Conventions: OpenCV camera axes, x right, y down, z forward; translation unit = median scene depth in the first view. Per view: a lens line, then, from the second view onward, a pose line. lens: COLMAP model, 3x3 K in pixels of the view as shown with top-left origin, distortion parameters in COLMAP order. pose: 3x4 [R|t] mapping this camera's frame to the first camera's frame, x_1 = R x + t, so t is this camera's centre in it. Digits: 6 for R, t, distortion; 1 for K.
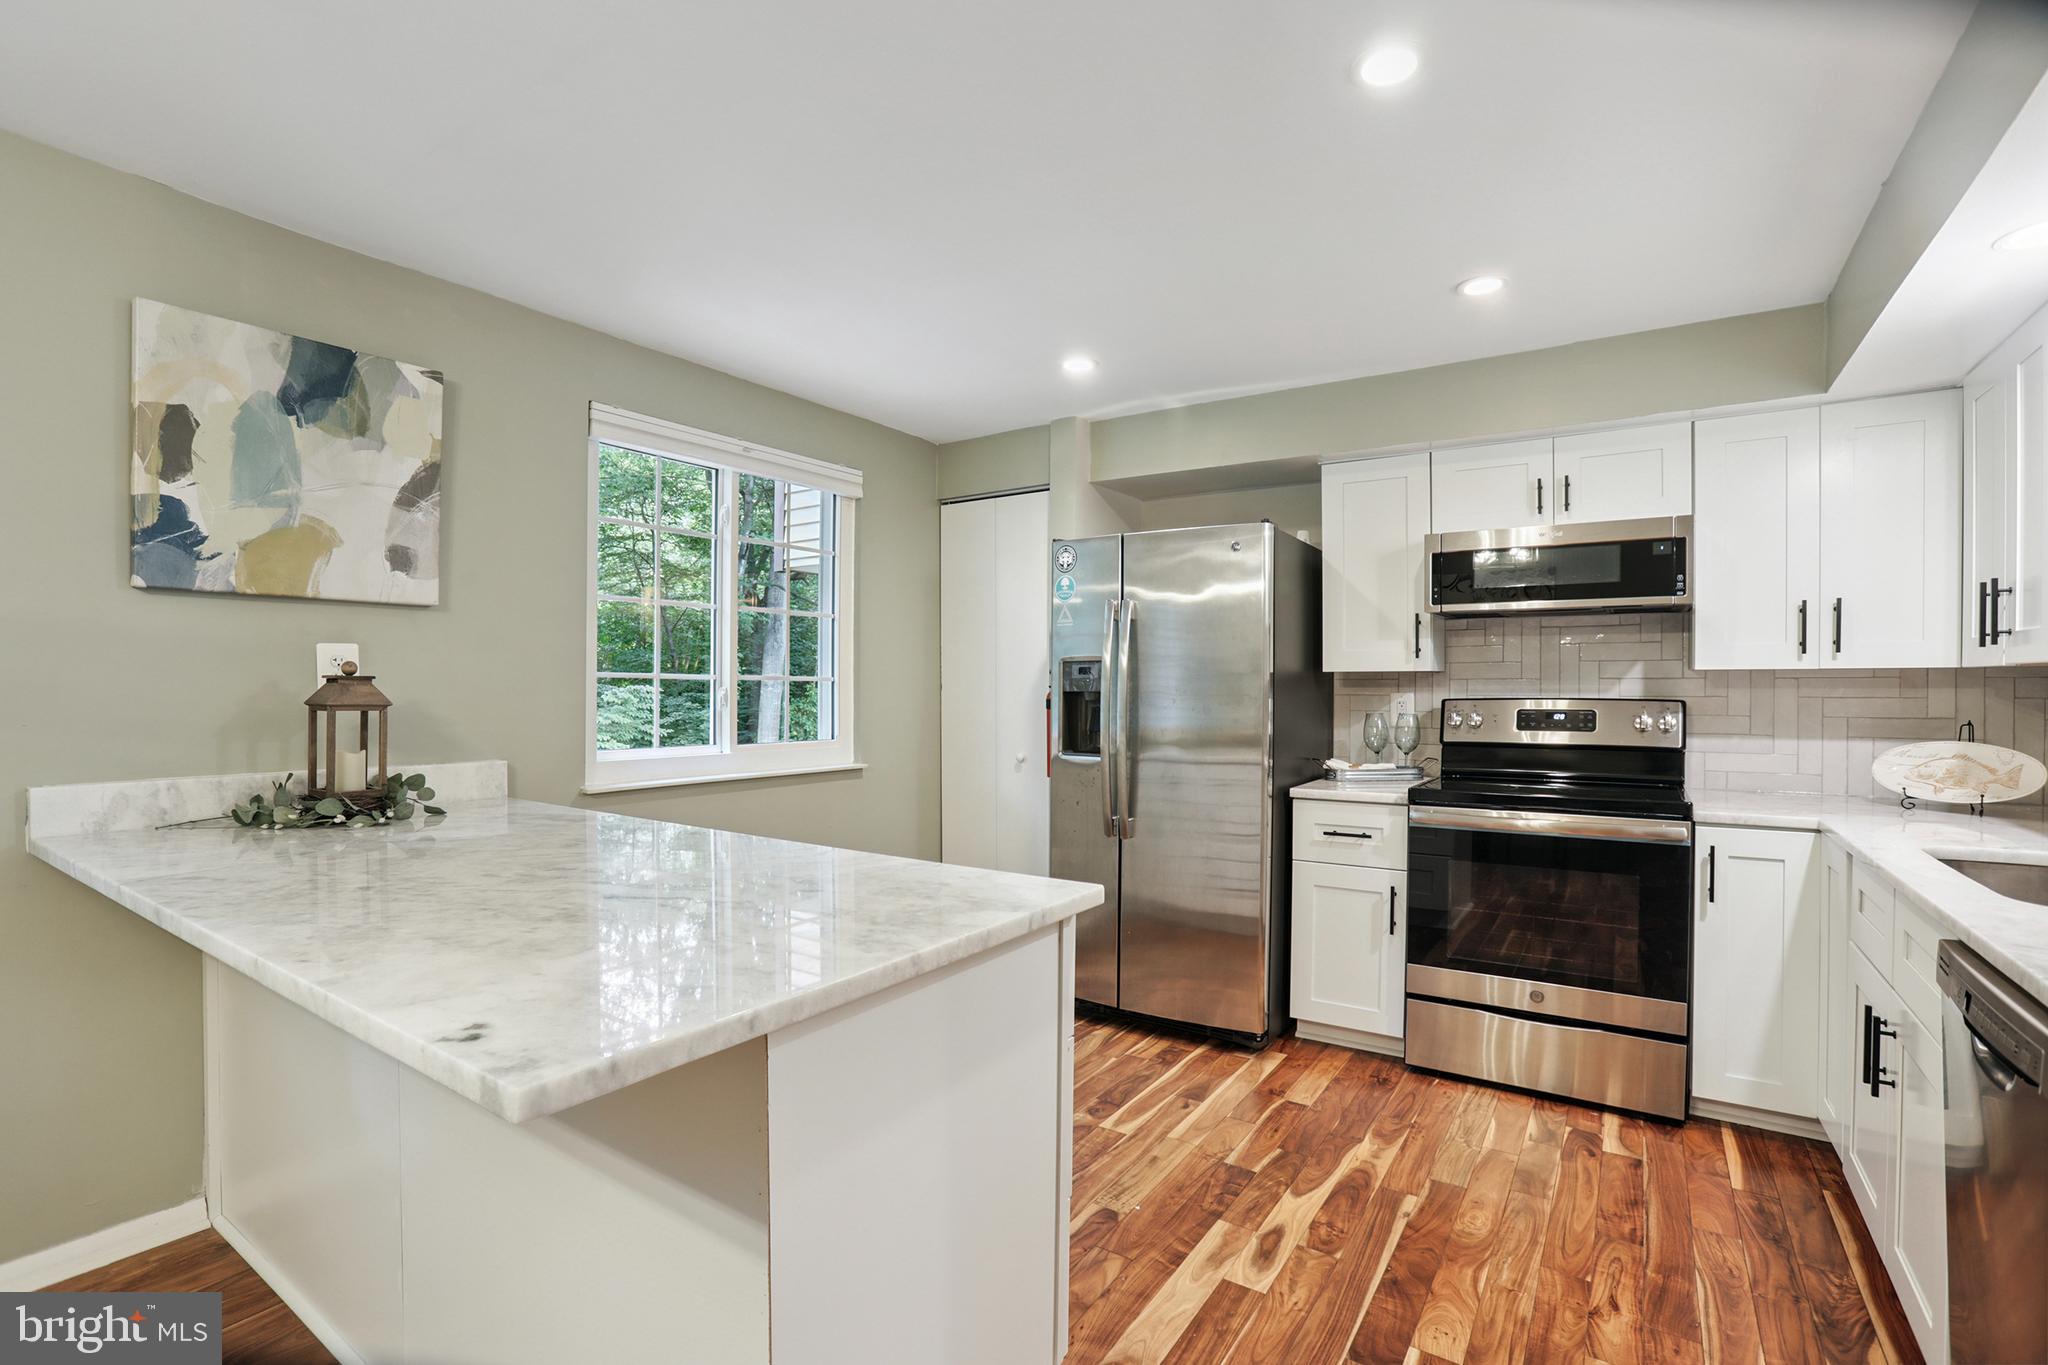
lens RADIAL K [[932.9, 0, 1024.0], [0, 932.9, 682.5], [0, 0, 1]] dist [-0.041040, 0.000438]
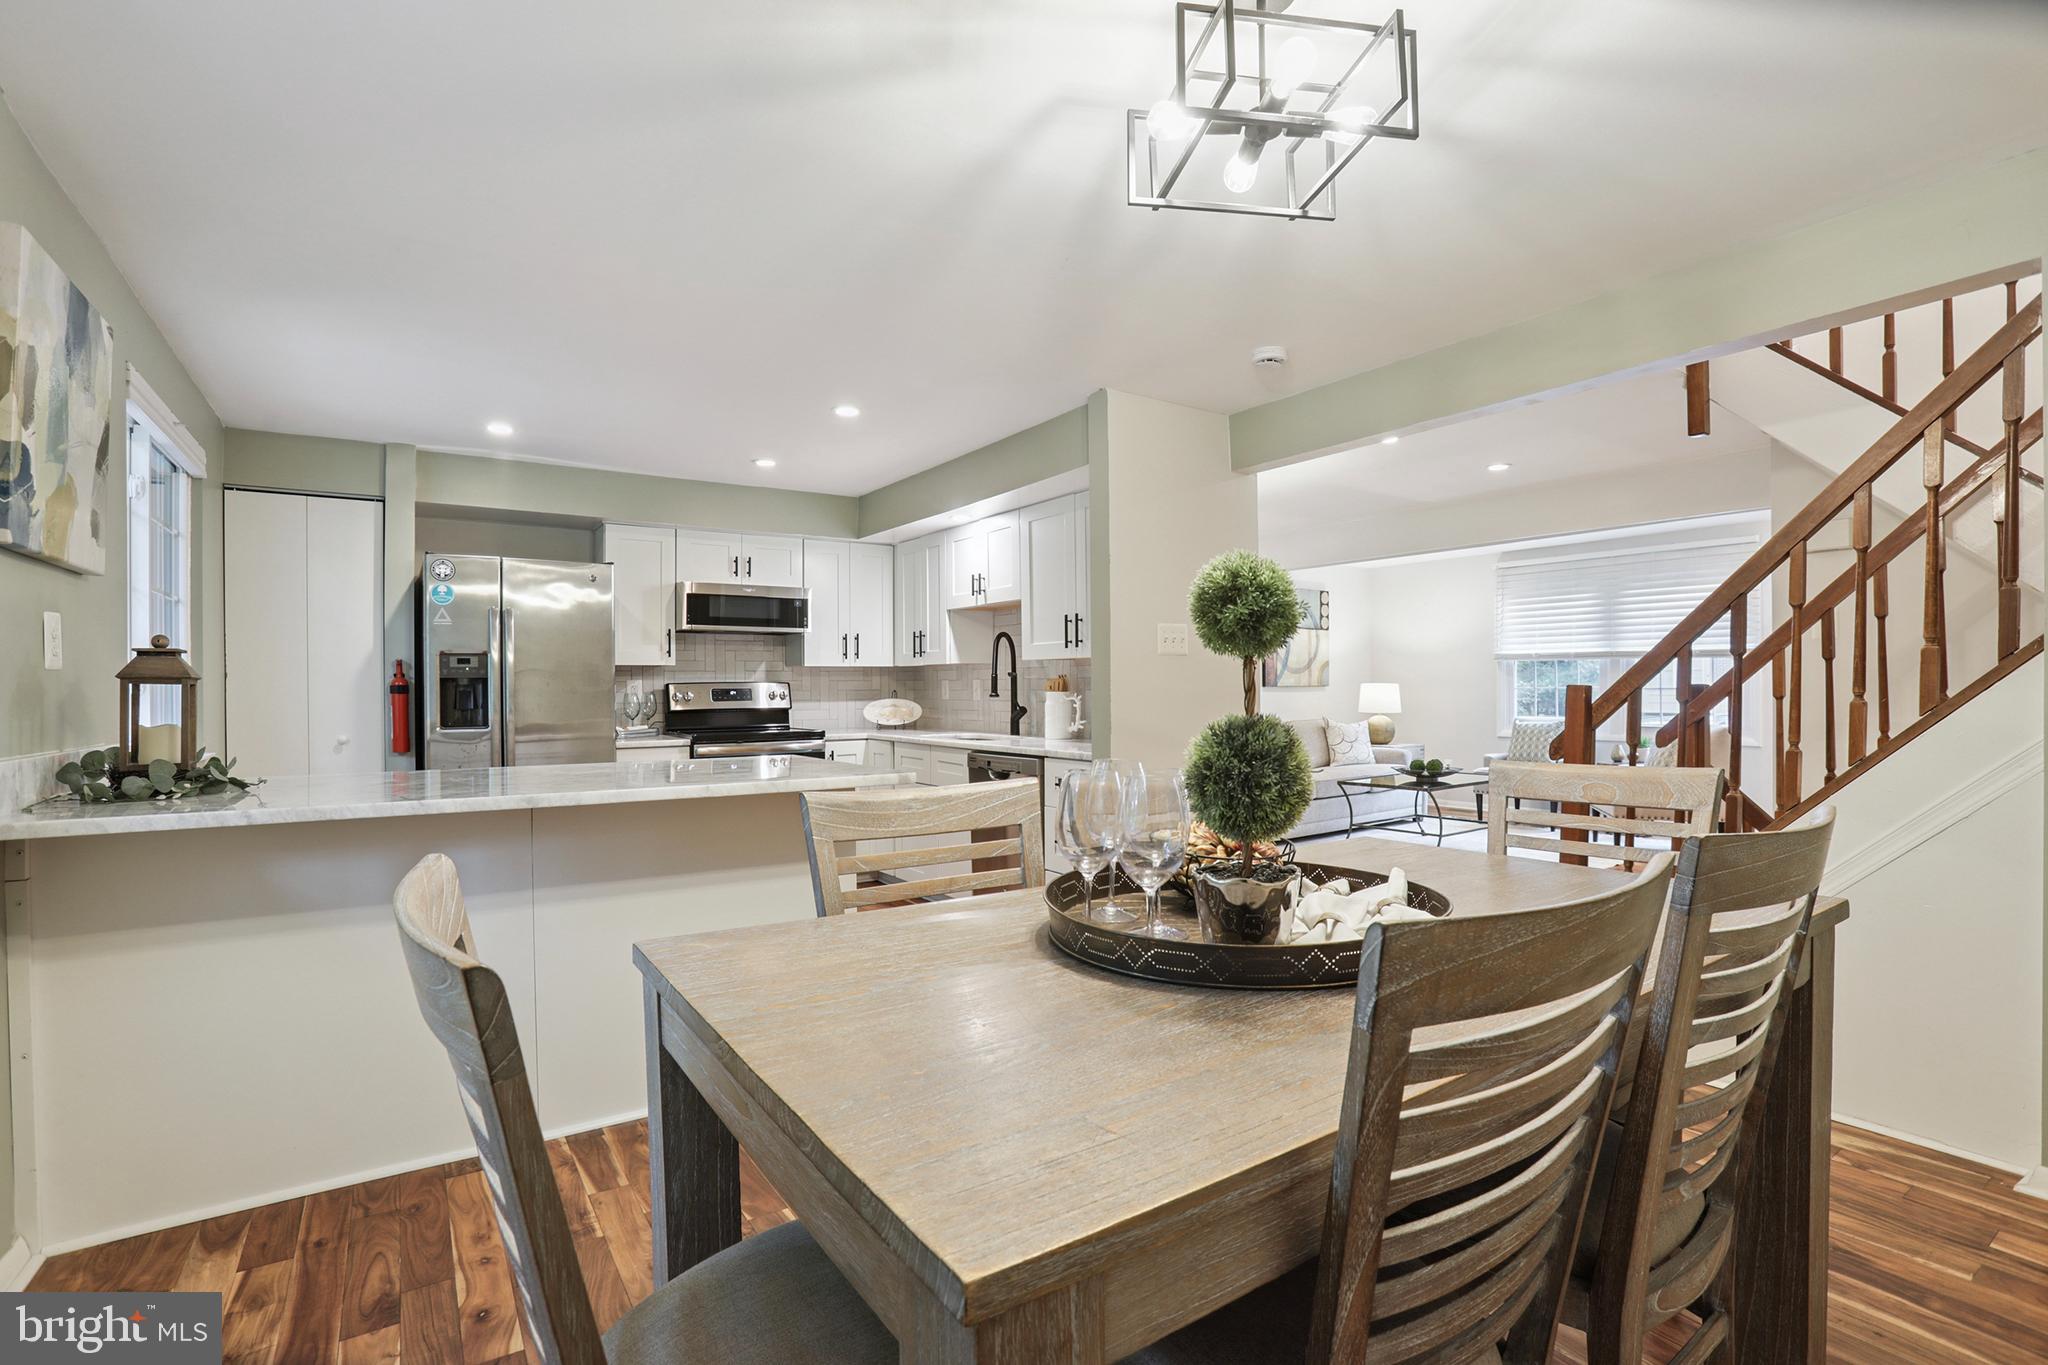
lens RADIAL K [[932.9, 0, 1024.0], [0, 932.9, 682.5], [0, 0, 1]] dist [-0.041040, 0.000438]
pose [[0.378398, -0.000978, 0.925642, -0.943566], [0.005887, 0.999982, -0.001350, 0.026646], [-0.925624, 0.005960, 0.378397, -0.191140]]
